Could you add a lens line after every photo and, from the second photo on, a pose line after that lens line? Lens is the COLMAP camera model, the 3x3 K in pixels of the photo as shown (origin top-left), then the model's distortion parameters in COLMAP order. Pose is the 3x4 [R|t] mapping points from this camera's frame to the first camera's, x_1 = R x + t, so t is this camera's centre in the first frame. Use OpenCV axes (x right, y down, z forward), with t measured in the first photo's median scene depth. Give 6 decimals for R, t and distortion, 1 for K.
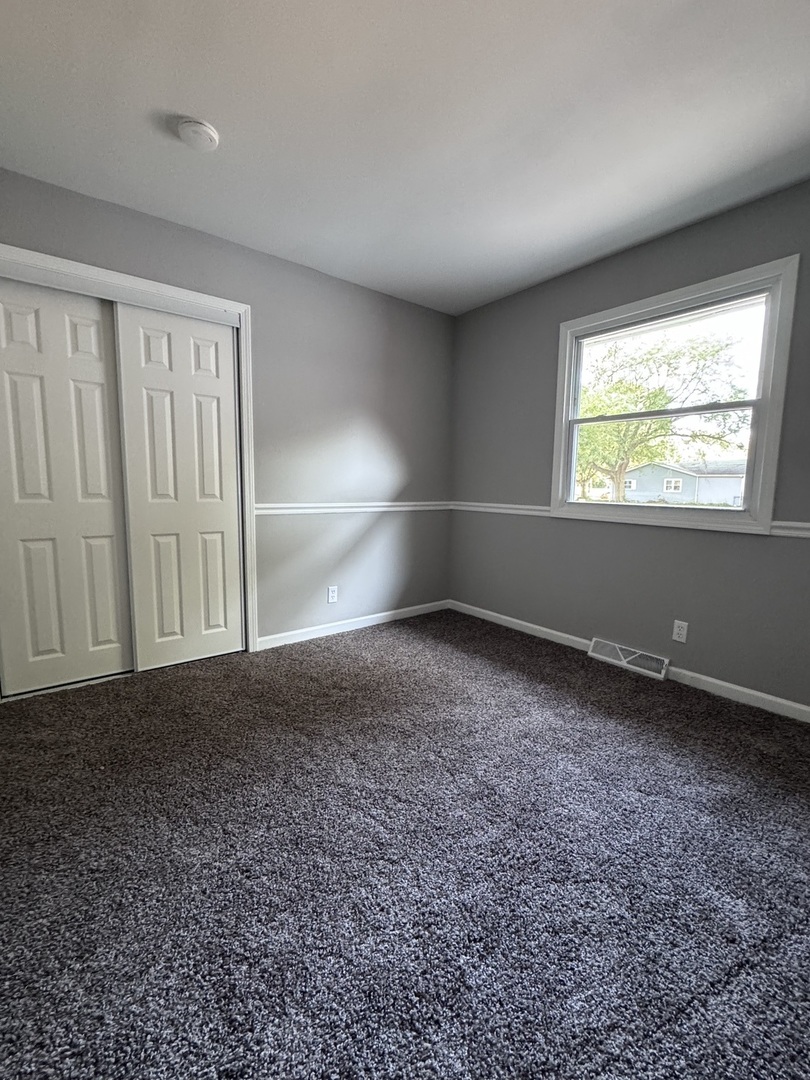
lens RADIAL K [[436.1, 0, 405.0], [0, 436.1, 540.0], [0, 0, 1]] dist [-0.000874, 0.000316]
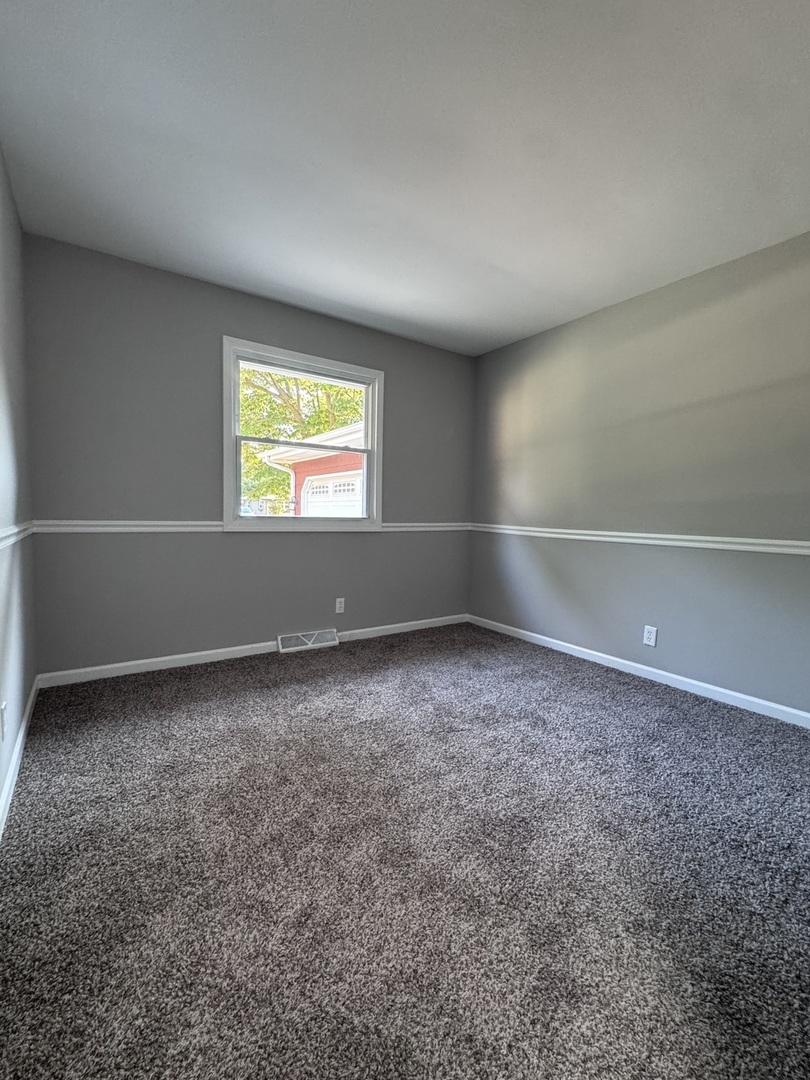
lens RADIAL K [[436.1, 0, 405.0], [0, 436.1, 540.0], [0, 0, 1]] dist [-0.000874, 0.000316]
pose [[0.114508, -0.081087, 0.990107, -0.651154], [0.103142, 0.992247, 0.069334, -0.068457], [-0.988053, 0.094183, 0.121984, 0.553113]]
